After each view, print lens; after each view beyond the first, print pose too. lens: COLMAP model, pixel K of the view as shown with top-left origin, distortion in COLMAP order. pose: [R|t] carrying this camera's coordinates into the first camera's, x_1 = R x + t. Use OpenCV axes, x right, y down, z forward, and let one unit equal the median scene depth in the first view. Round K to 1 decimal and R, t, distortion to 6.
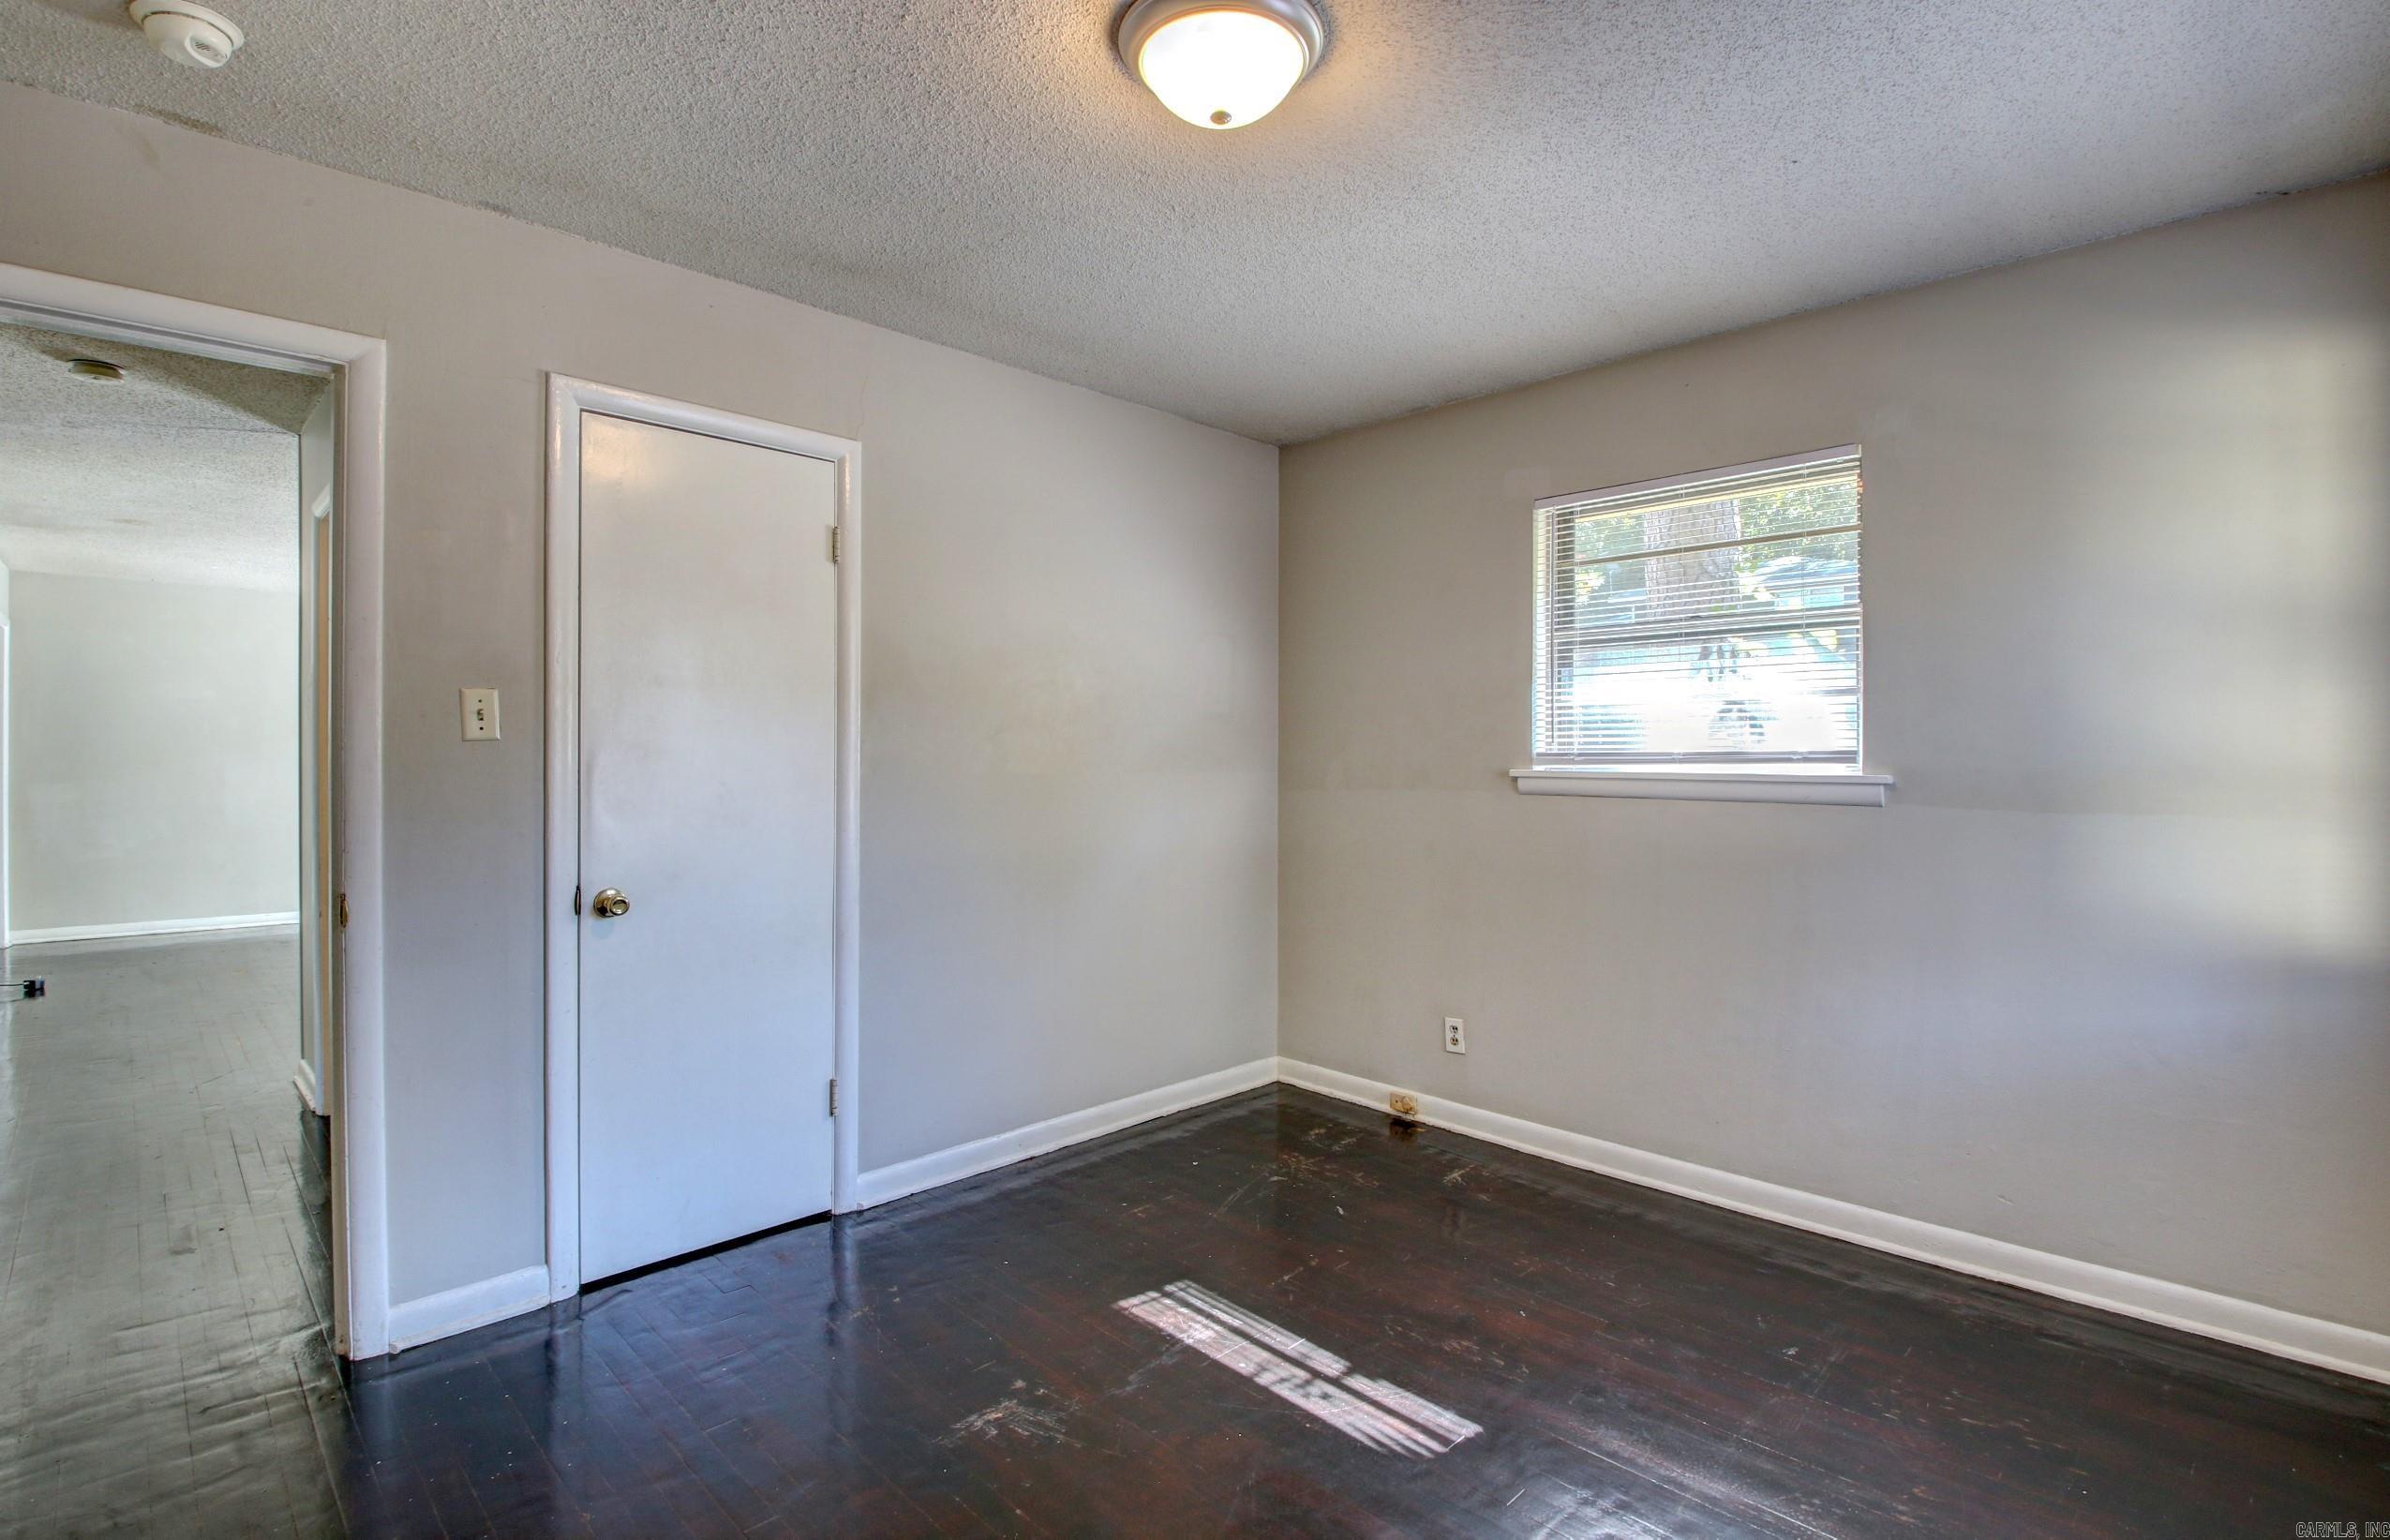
lens RADIAL K [[1119.0, 0, 1190.7], [0, 1119.0, 764.8], [0, 0, 1]] dist [0.009006, -0.022227]
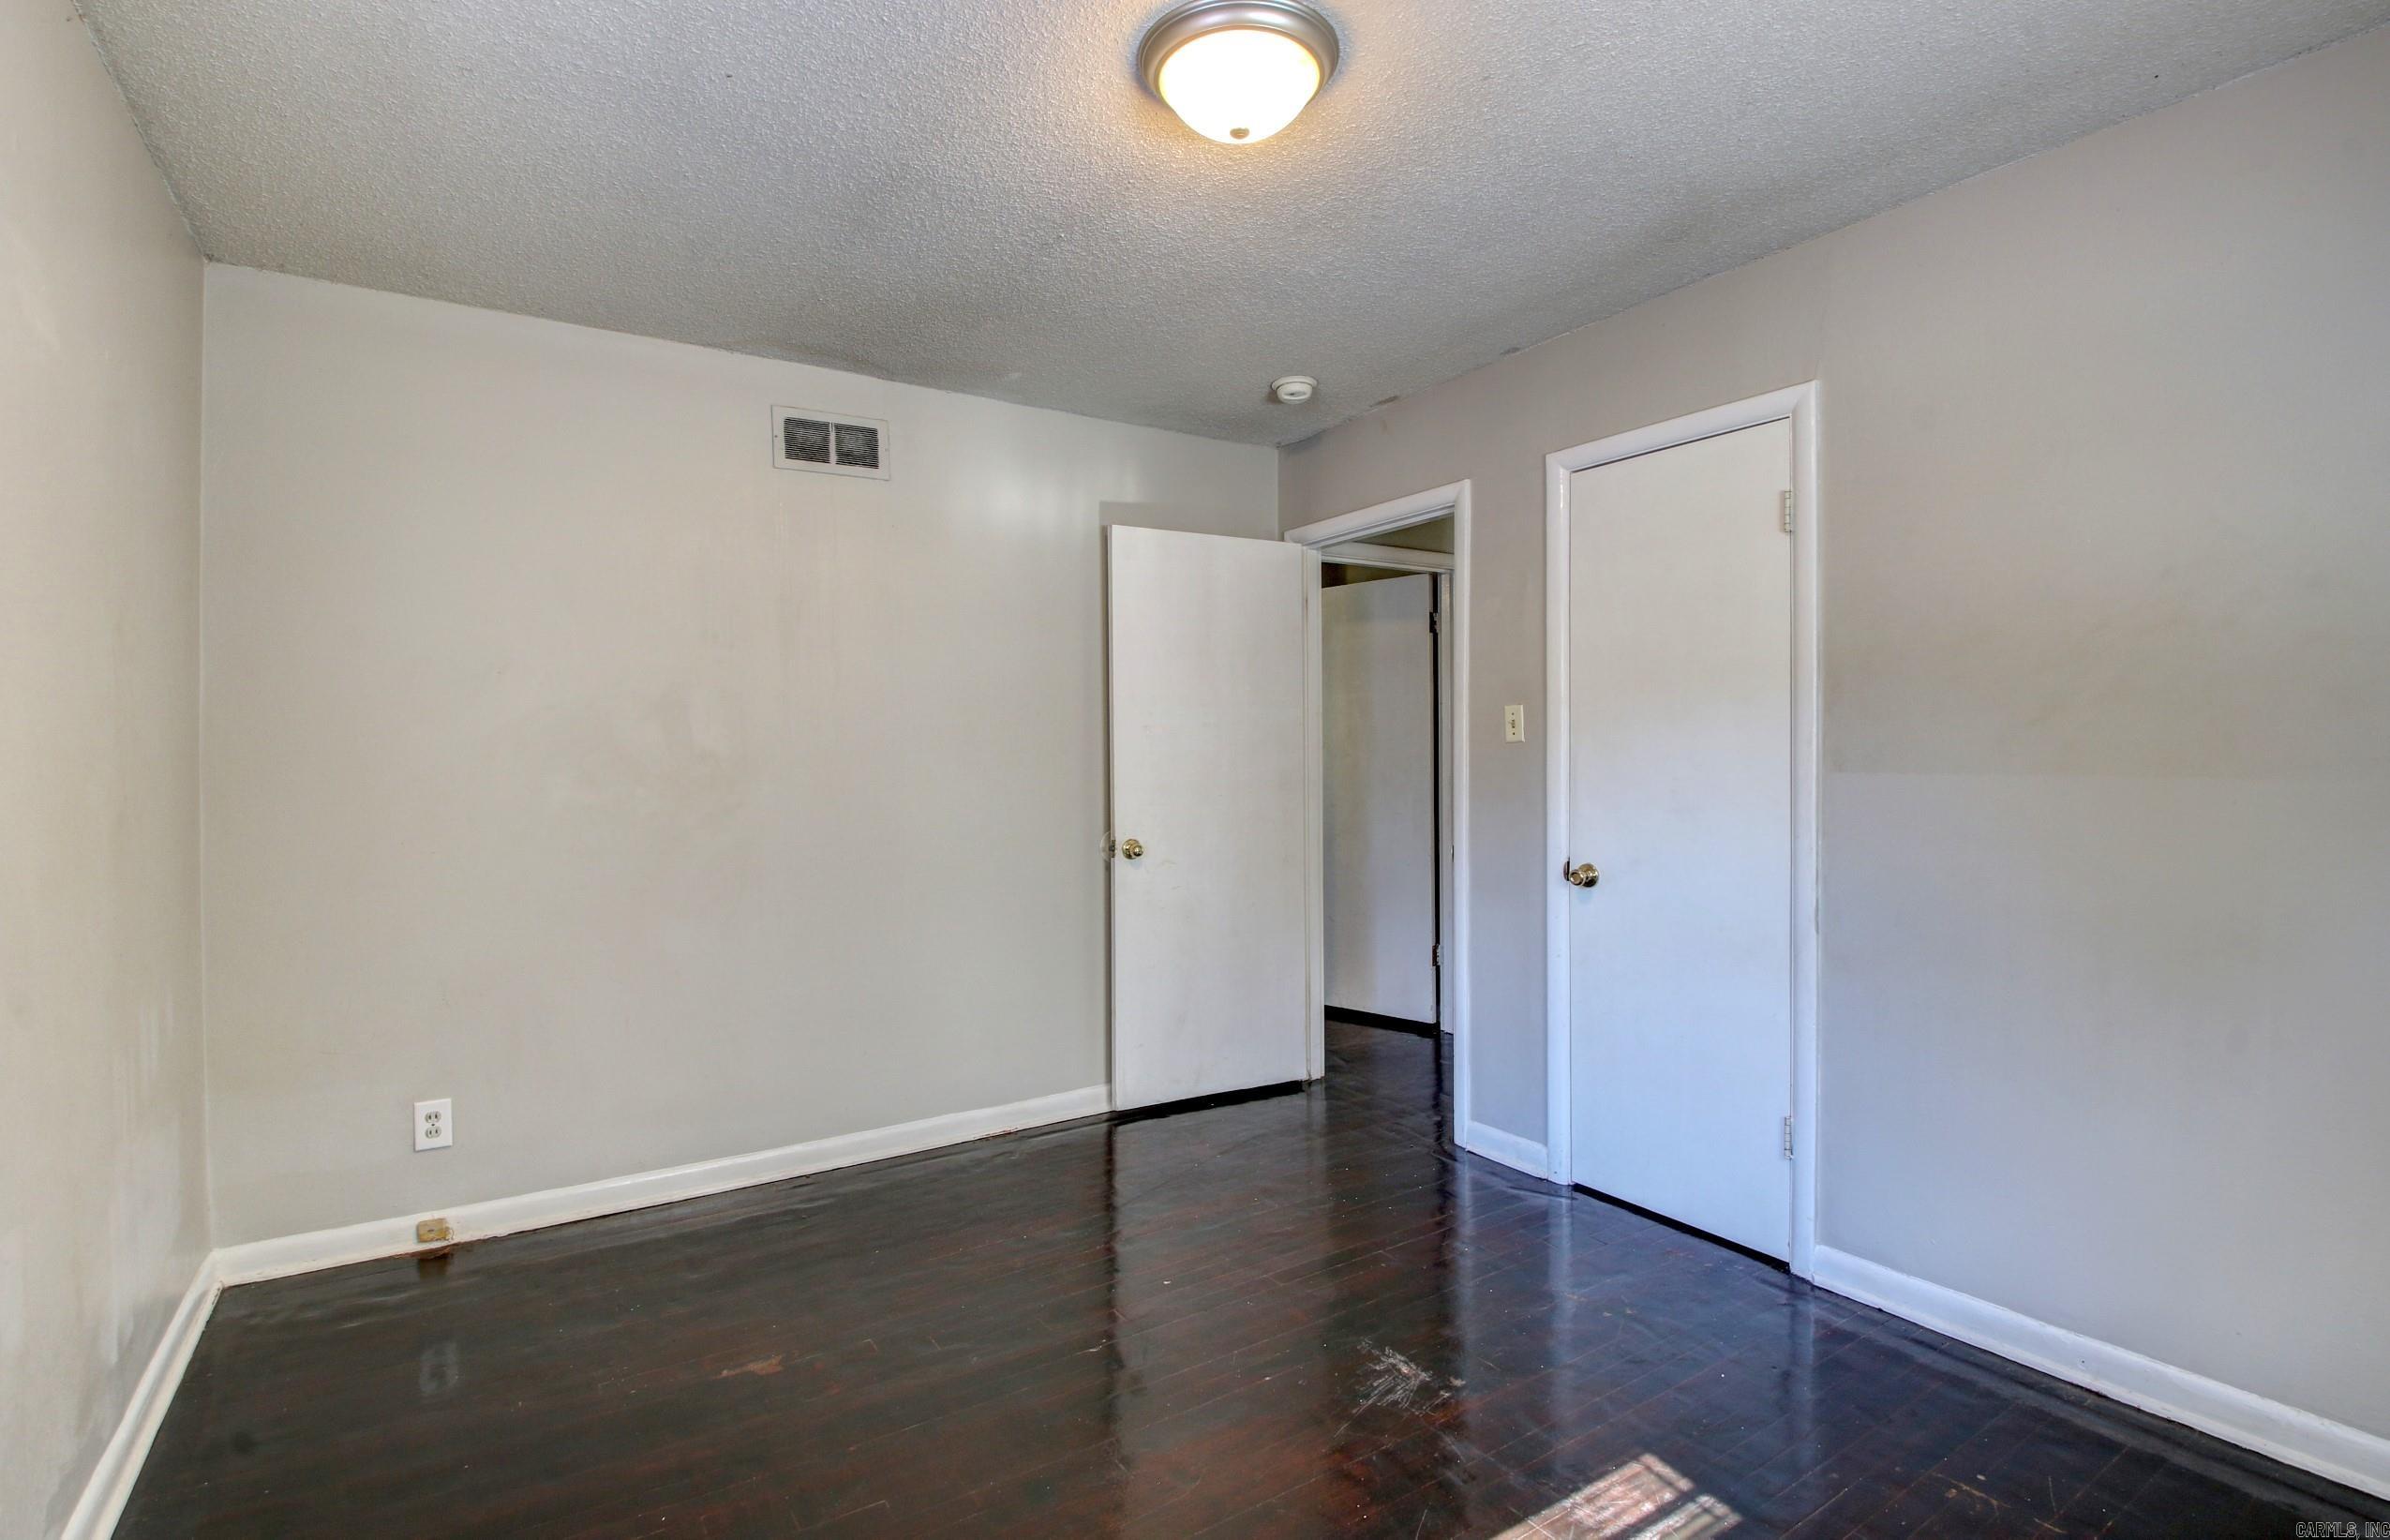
lens RADIAL K [[1119.0, 0, 1190.7], [0, 1119.0, 764.8], [0, 0, 1]] dist [0.009006, -0.022227]
pose [[-0.215400, -0.000707, -0.976526, 0.744382], [-0.004701, 0.999989, 0.000313, 0.006571], [0.976515, 0.004658, -0.215401, 0.841475]]
